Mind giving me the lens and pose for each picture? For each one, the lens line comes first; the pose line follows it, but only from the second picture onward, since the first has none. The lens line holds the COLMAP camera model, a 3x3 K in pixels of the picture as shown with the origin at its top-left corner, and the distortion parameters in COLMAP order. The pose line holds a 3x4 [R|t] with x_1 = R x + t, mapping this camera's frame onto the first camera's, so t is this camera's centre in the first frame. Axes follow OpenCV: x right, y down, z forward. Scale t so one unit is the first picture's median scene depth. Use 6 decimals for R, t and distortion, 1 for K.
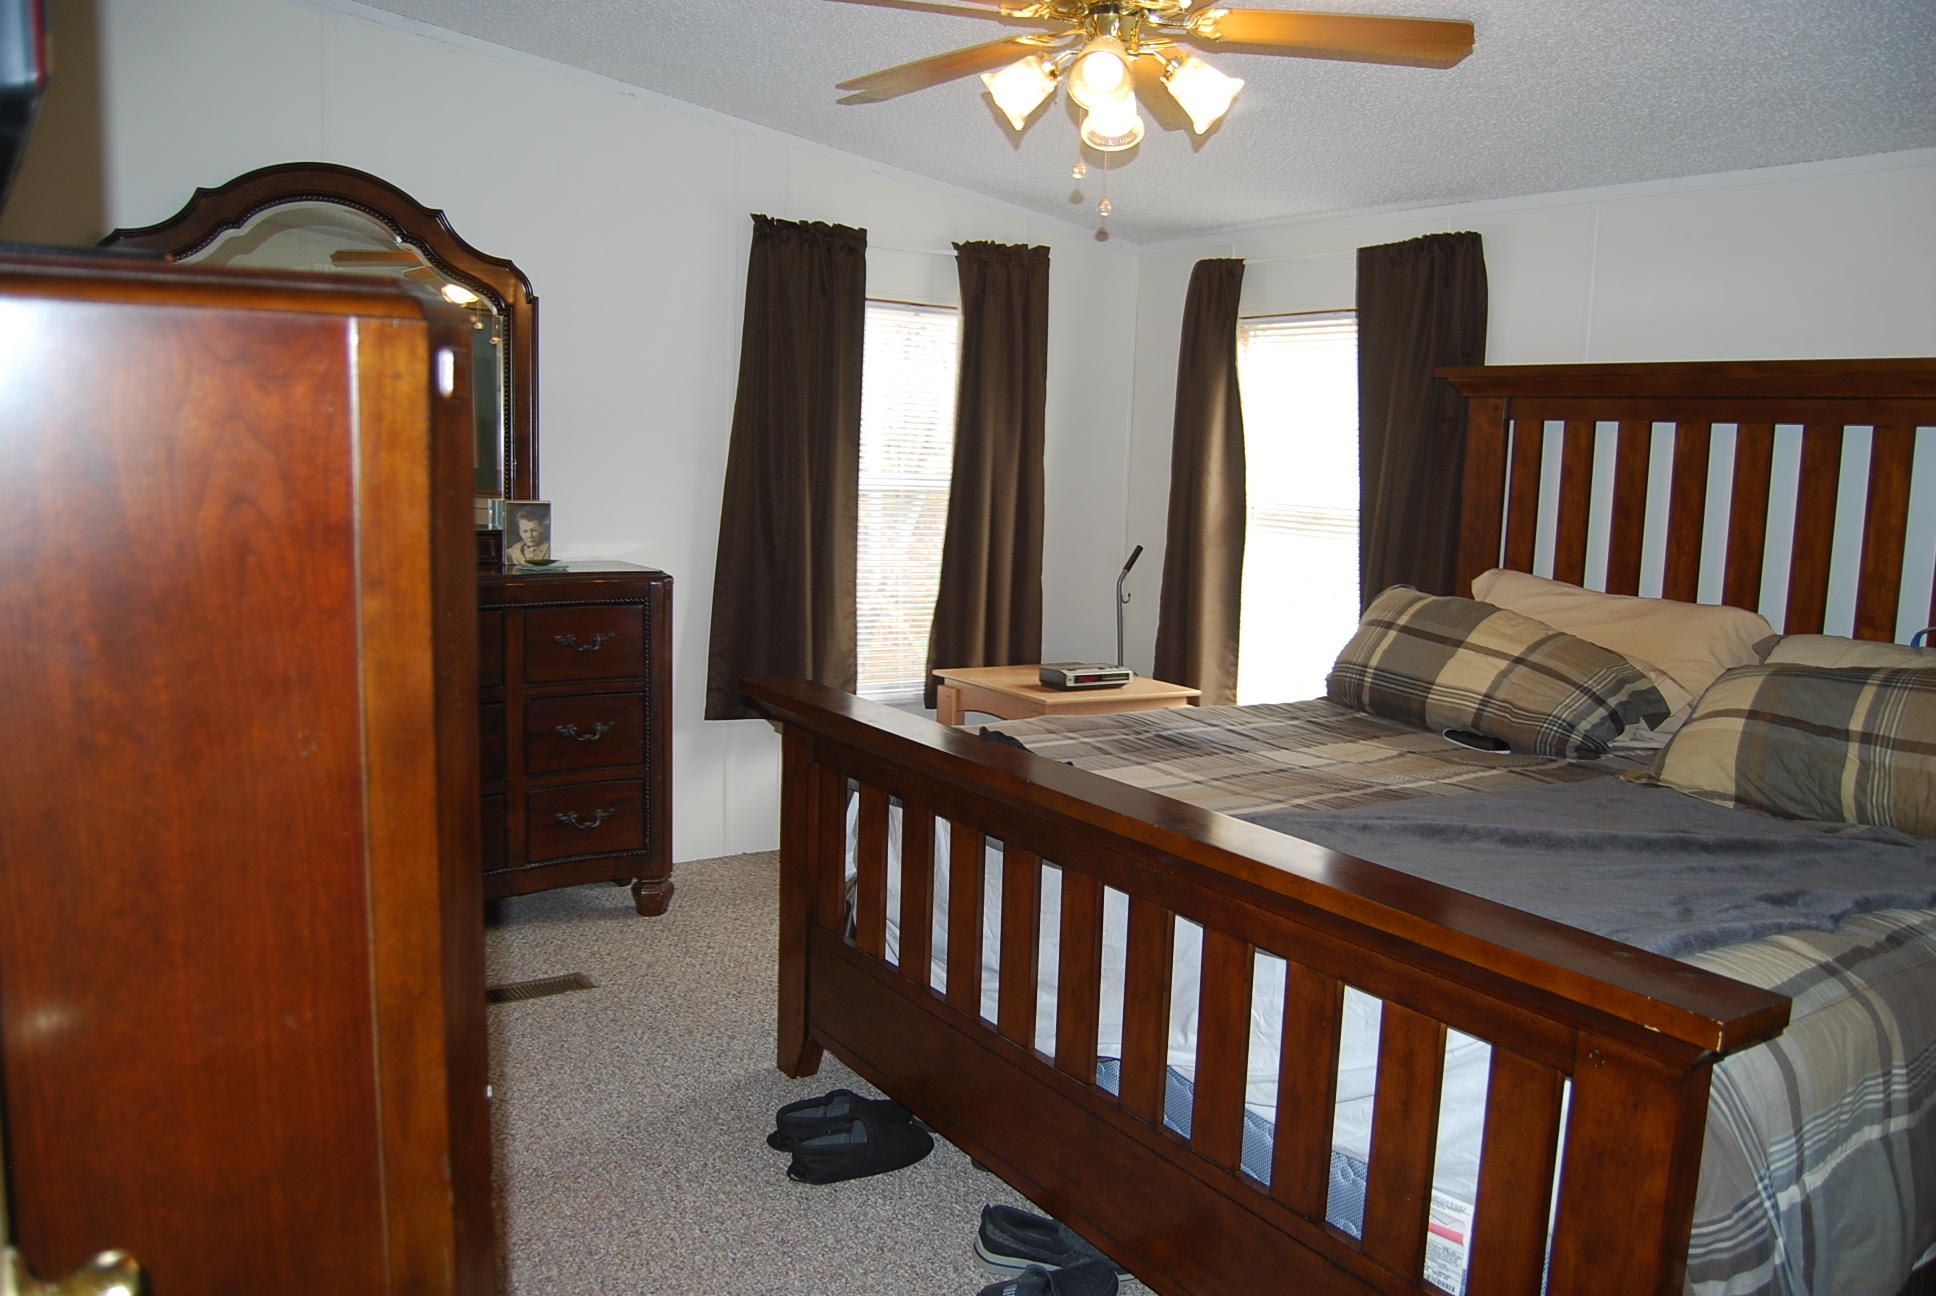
lens RADIAL K [[1509.1, 0, 974.4], [0, 1509.1, 651.0], [0, 0, 1]] dist [-0.095198, 0.037949]
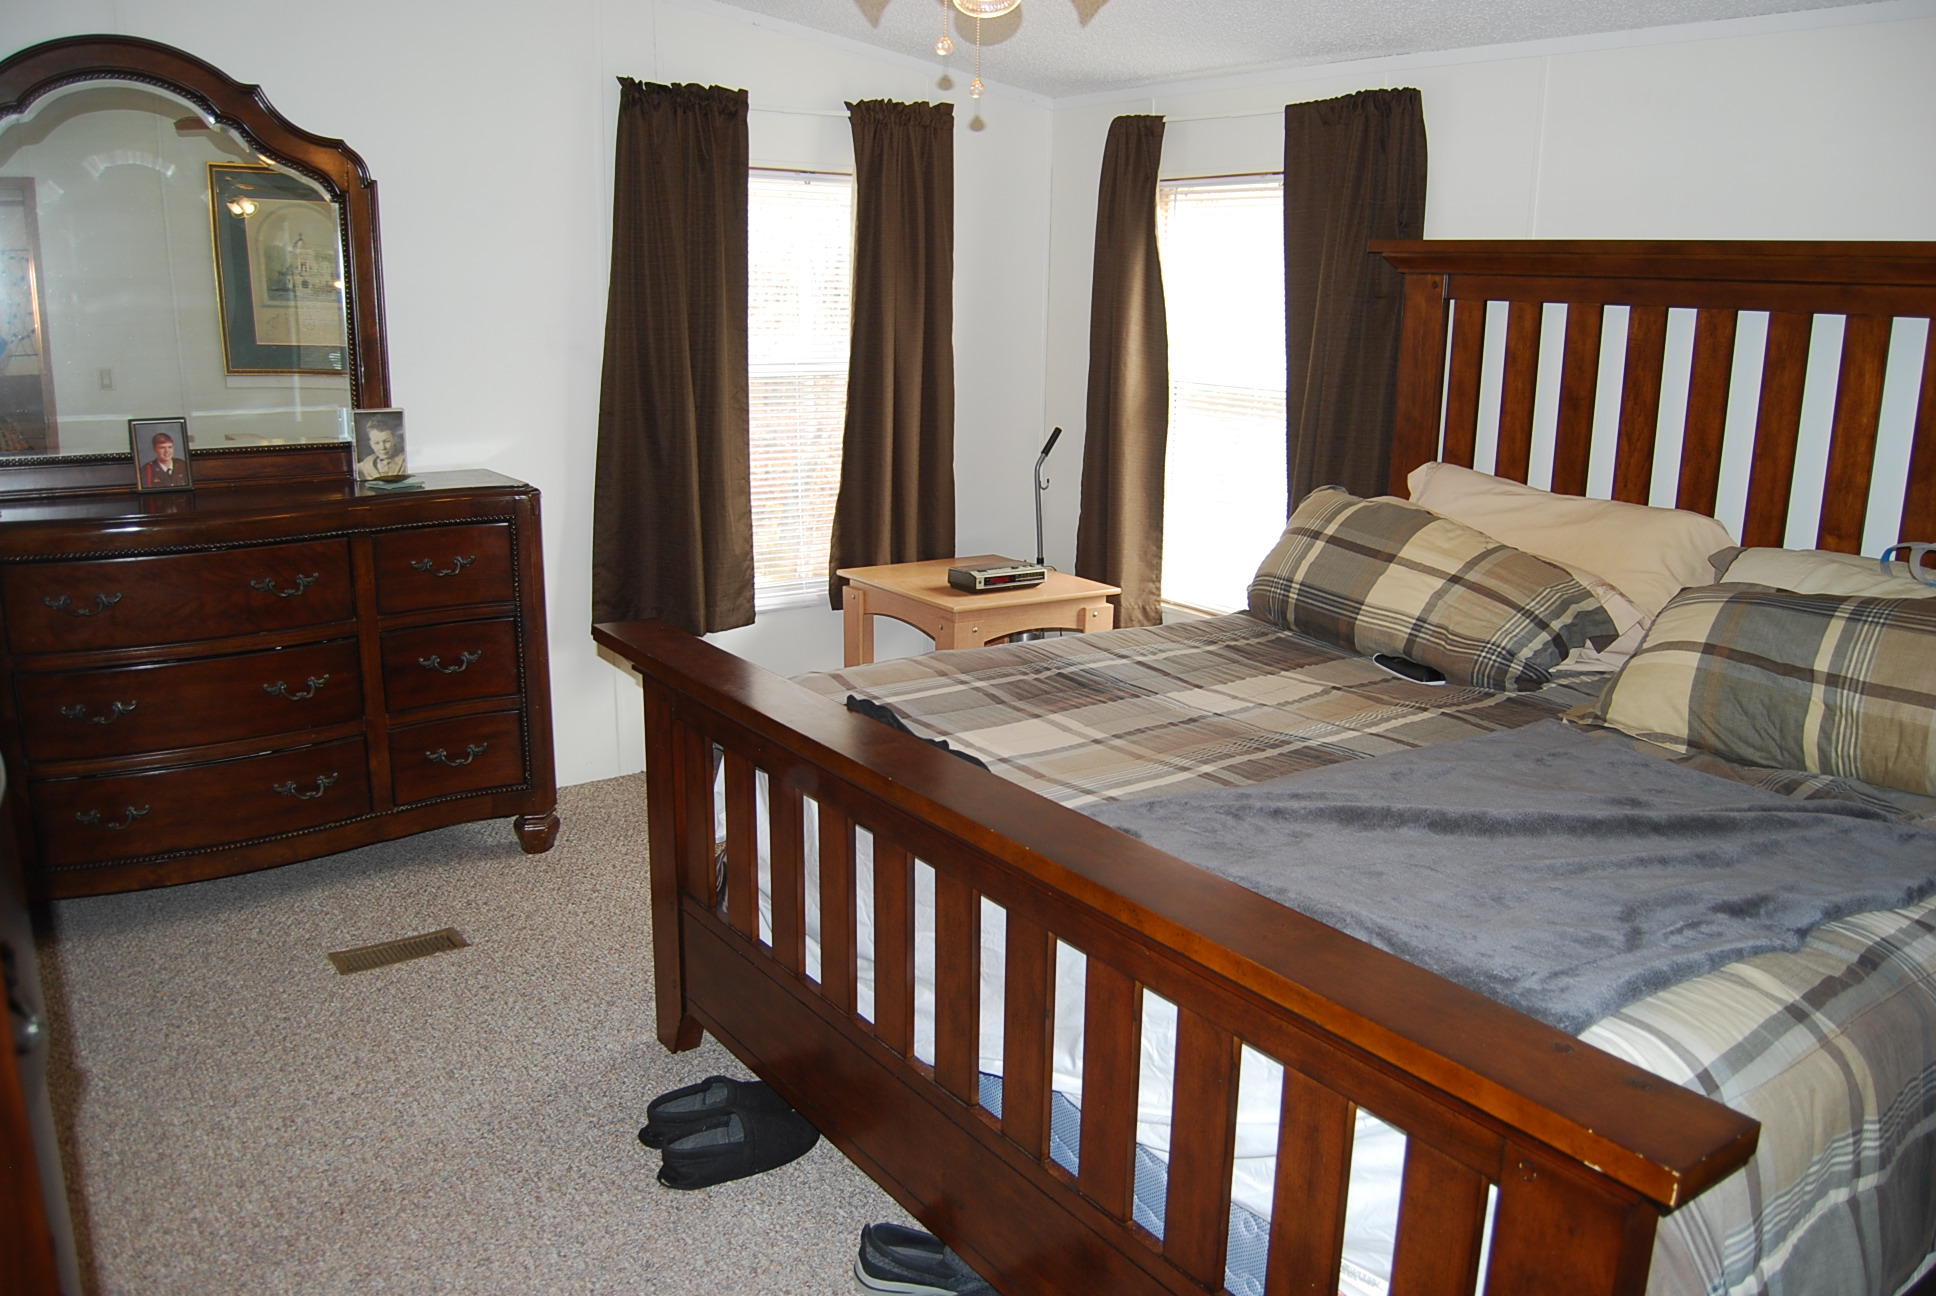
lens RADIAL K [[1509.1, 0, 972.3], [0, 1509.1, 647.1], [0, 0, 1]] dist [-0.095198, 0.037949]
pose [[0.999200, -0.025413, 0.030894, 0.036265], [0.022027, 0.994189, 0.105369, -0.050296], [-0.033392, -0.104604, 0.993953, 0.086010]]
